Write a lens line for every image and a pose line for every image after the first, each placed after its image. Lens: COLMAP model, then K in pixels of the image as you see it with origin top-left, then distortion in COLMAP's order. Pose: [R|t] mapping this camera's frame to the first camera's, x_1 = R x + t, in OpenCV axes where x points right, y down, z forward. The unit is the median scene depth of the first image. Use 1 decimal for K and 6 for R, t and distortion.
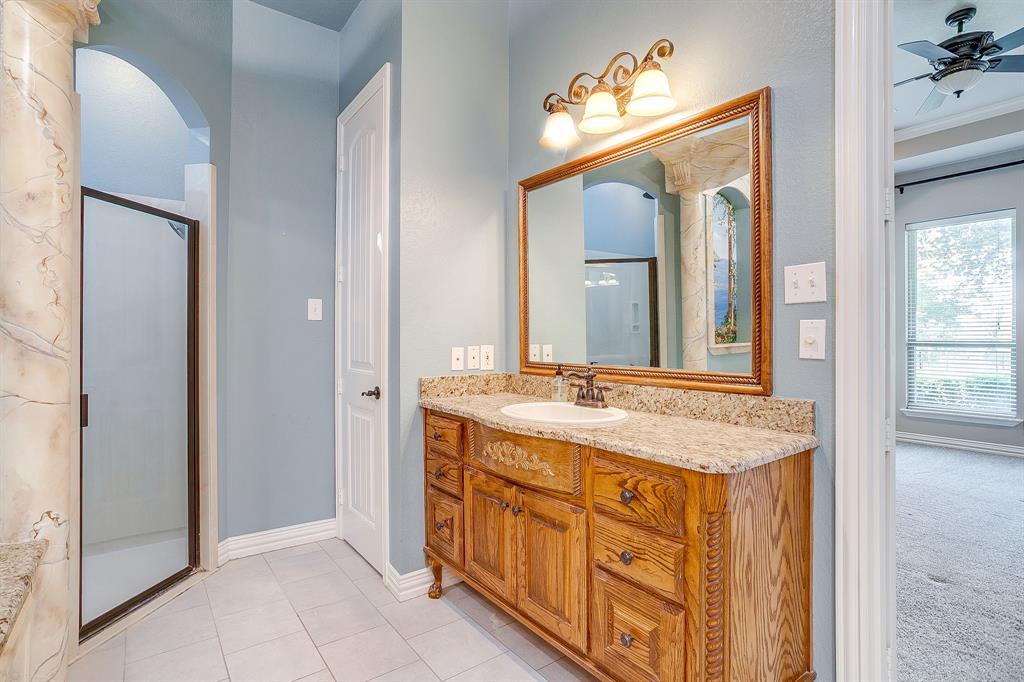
lens RADIAL K [[503.5, 0, 510.3], [0, 503.5, 336.0], [0, 0, 1]] dist [-0.012255, 0.000150]
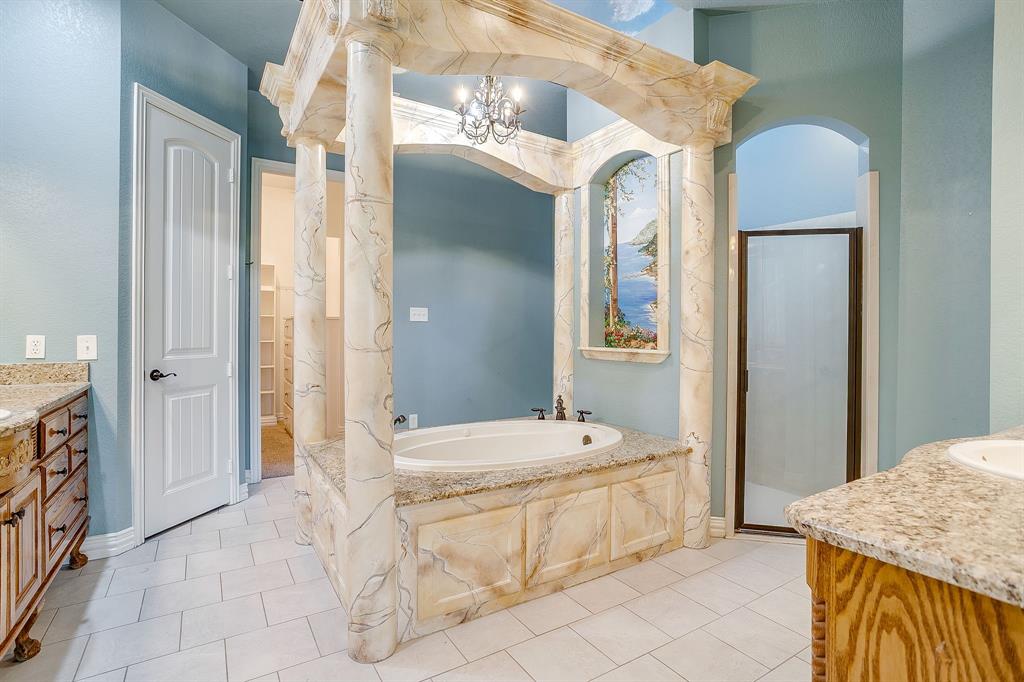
lens RADIAL K [[503.5, 0, 510.3], [0, 503.5, 336.0], [0, 0, 1]] dist [-0.012255, 0.000150]
pose [[-0.087854, 0.004234, -0.996124, 0.557636], [-0.000797, 0.999990, 0.004320, 0.006771], [0.996133, 0.001173, -0.087850, 0.333955]]
